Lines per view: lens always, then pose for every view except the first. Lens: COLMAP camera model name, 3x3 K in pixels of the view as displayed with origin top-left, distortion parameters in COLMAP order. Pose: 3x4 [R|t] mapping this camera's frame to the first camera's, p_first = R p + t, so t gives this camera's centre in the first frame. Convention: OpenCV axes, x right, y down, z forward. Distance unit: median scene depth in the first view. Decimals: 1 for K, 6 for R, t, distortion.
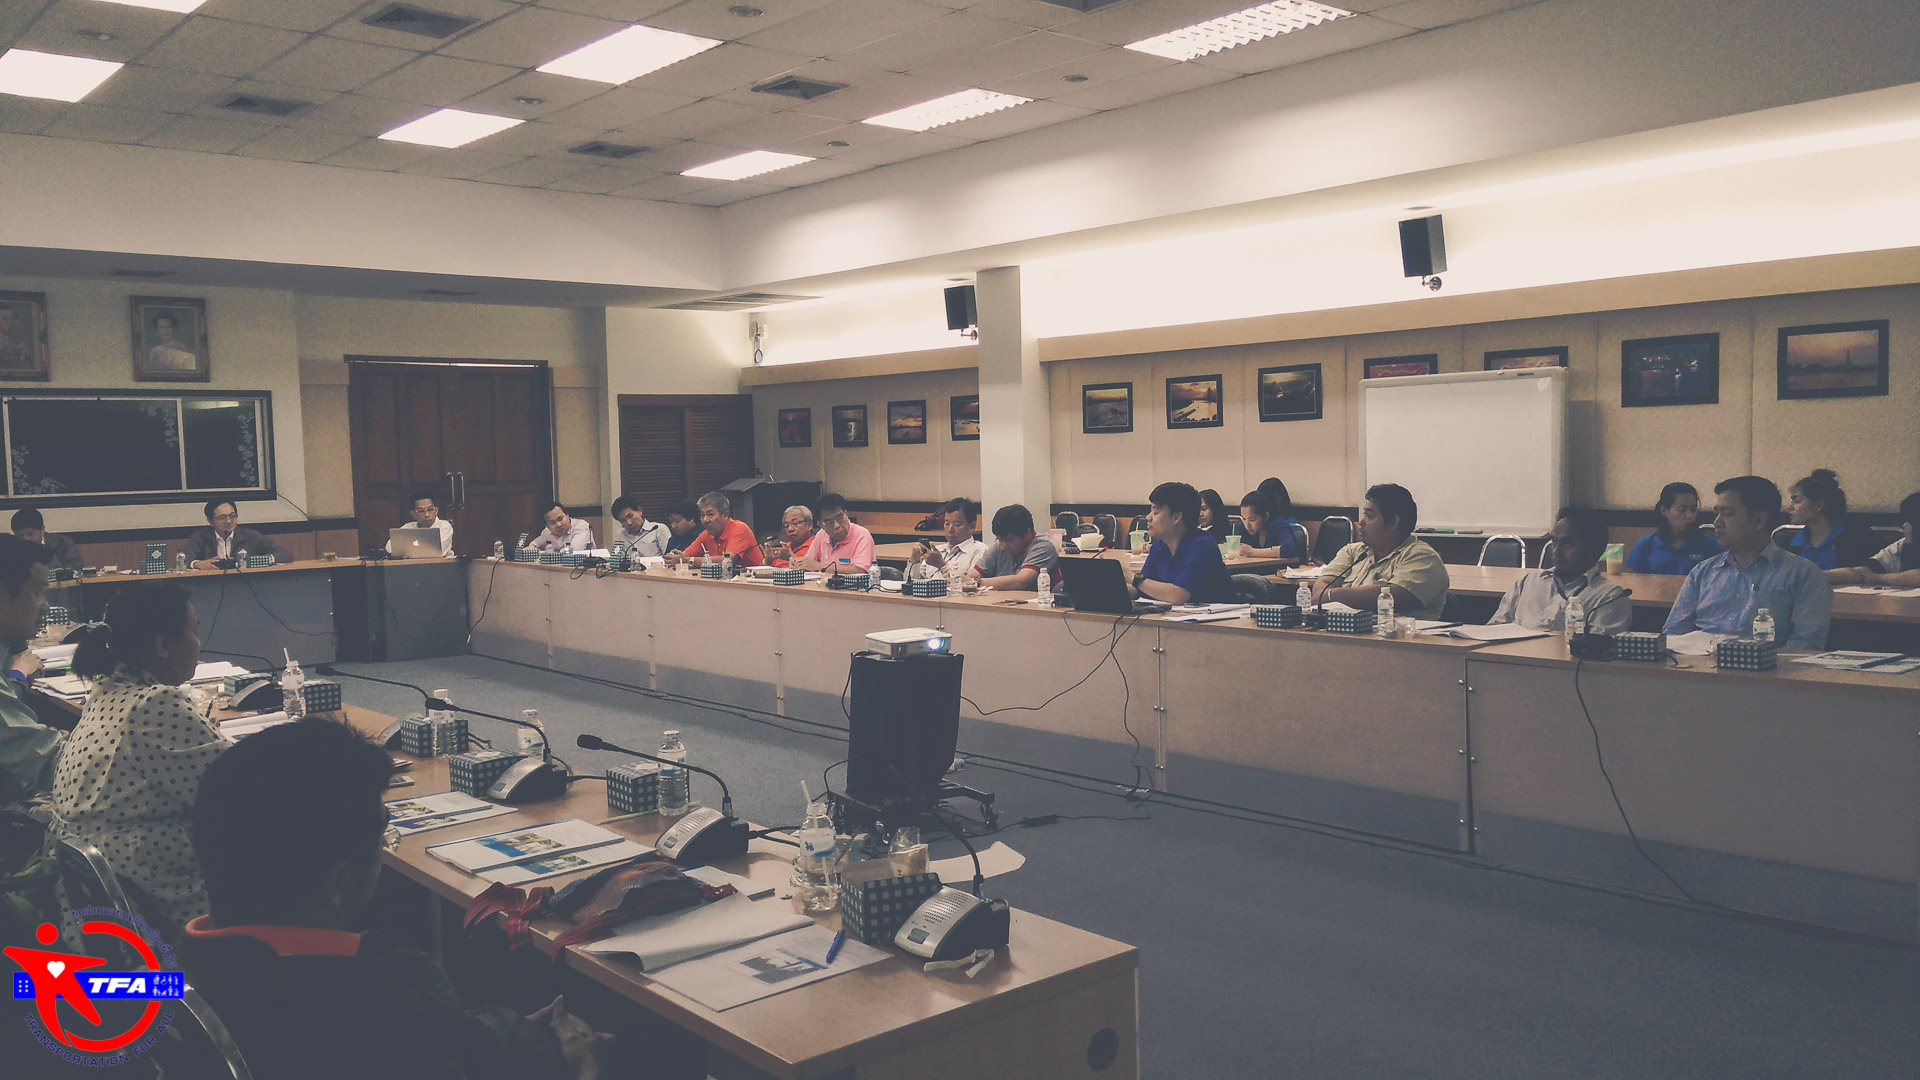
lens RADIAL K [[1544.9, 0, 953.4], [0, 1544.9, 538.3], [0, 0, 1]] dist [0.085504, -0.089726]
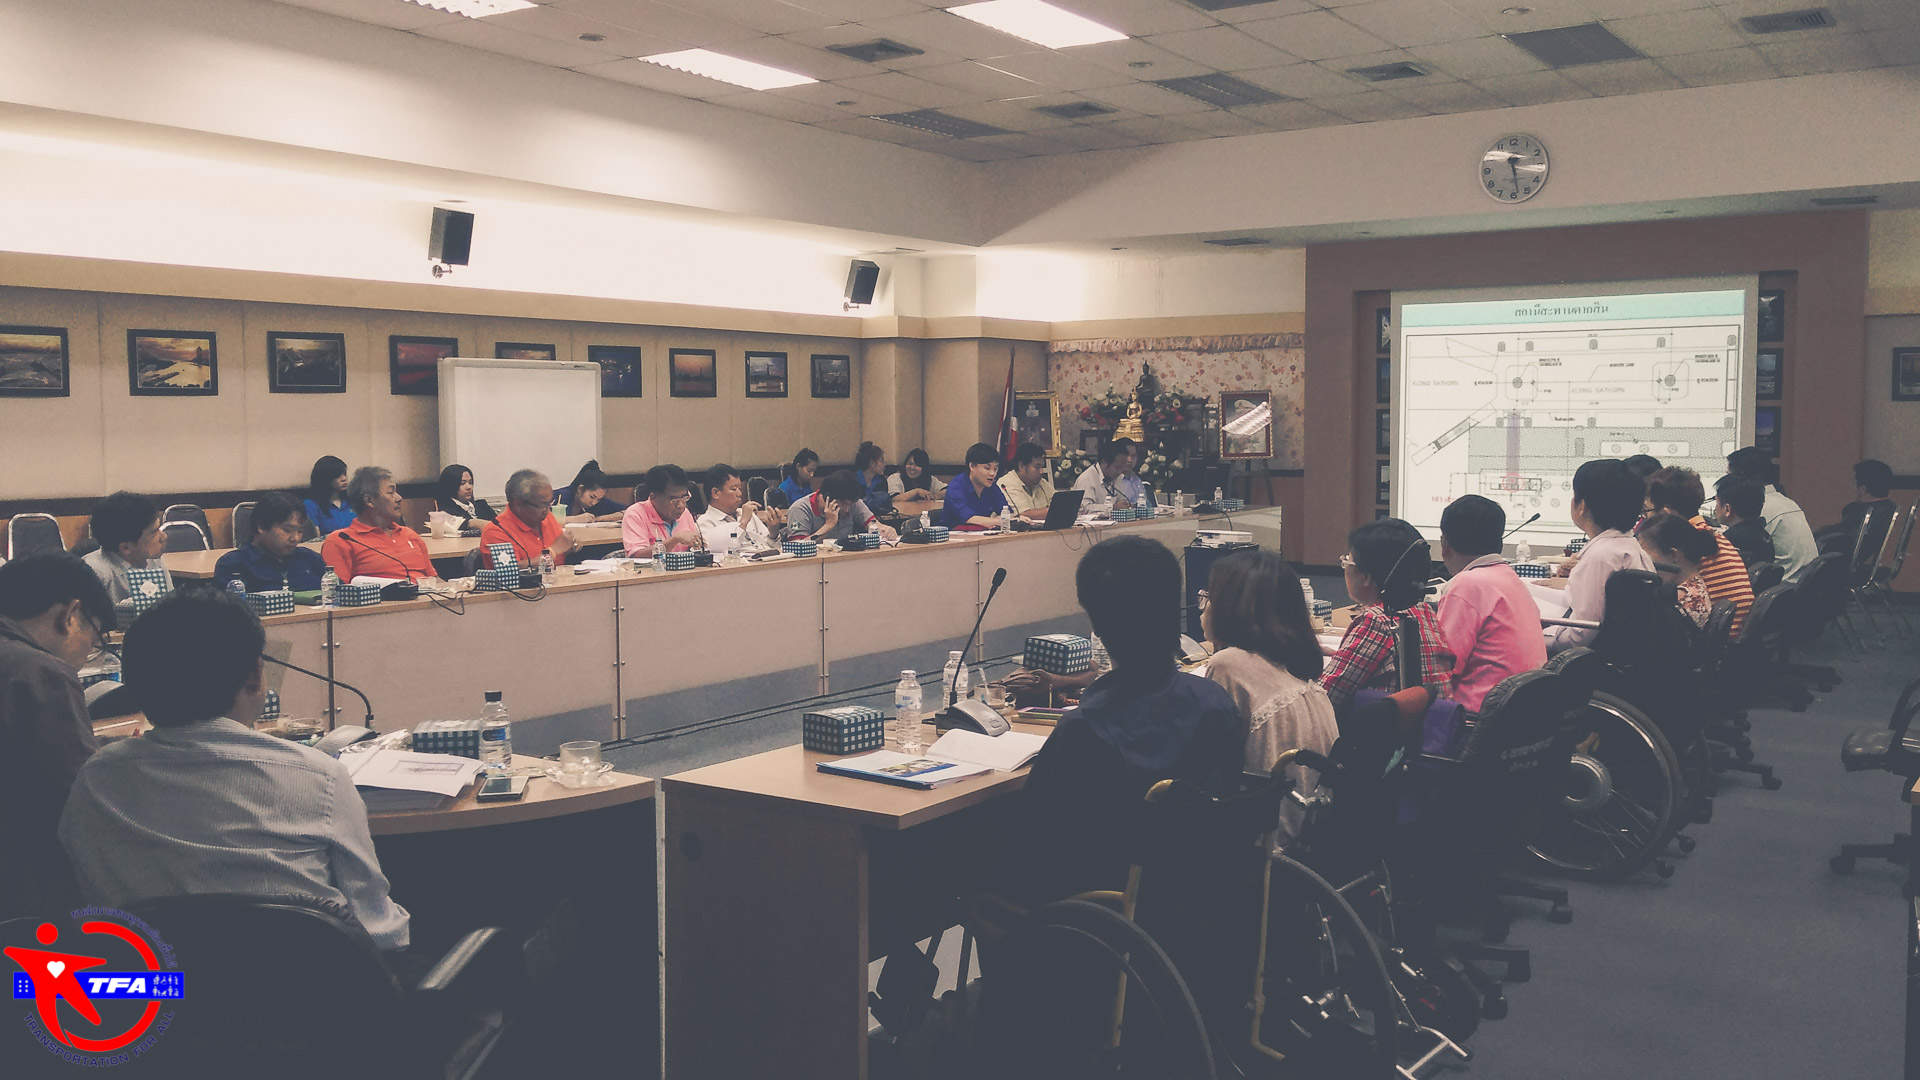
lens RADIAL K [[1633.6, 0, 1010.0], [0, 1633.6, 510.7], [0, 0, 1]] dist [0.099397, -0.114336]
pose [[-0.258117, -0.031751, 0.965592, -0.763484], [0.063309, 0.996756, 0.049700, -0.027157], [-0.964037, 0.073959, -0.255269, 0.792936]]
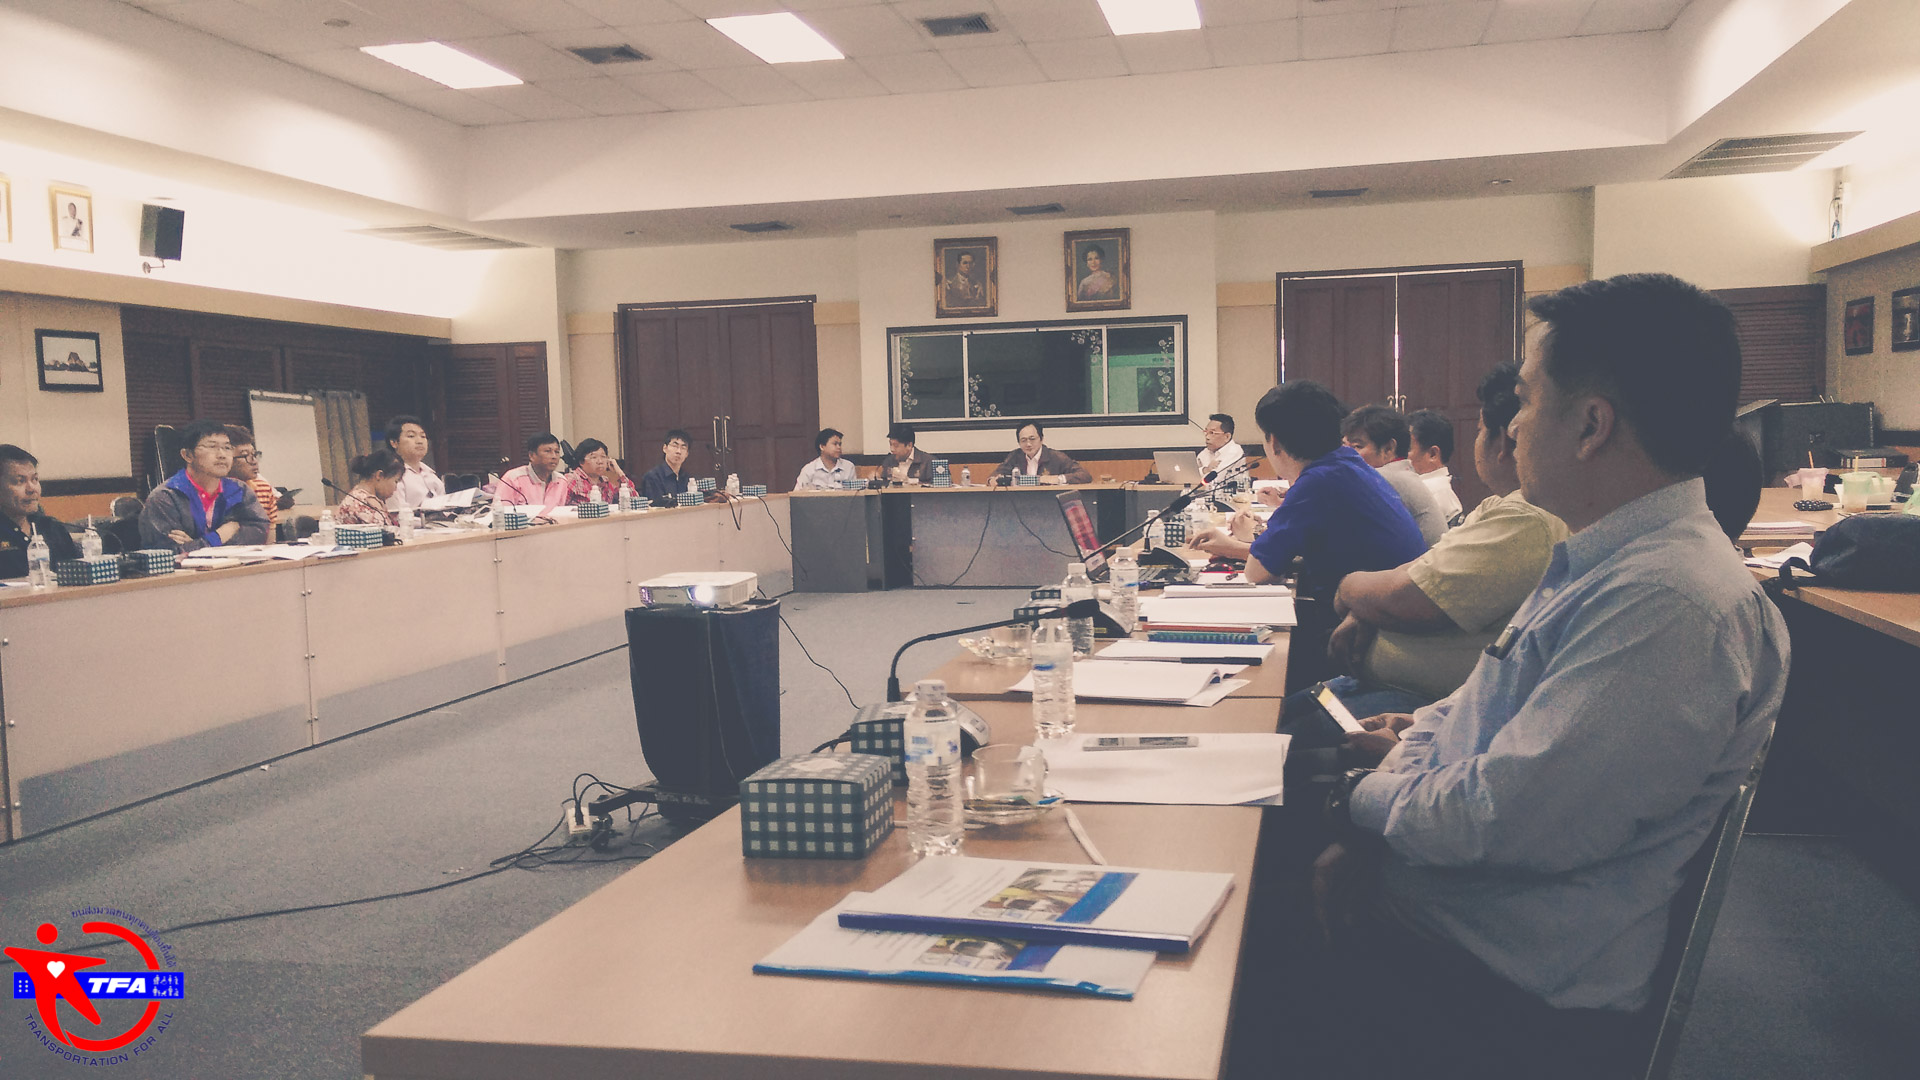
lens RADIAL K [[1633.6, 0, 1010.0], [0, 1633.6, 510.7], [0, 0, 1]] dist [0.099397, -0.114336]
pose [[0.589876, 0.054978, -0.805620, 0.378169], [-0.029775, 0.998482, 0.046338, -0.015993], [0.806945, -0.003346, 0.590617, 0.322290]]
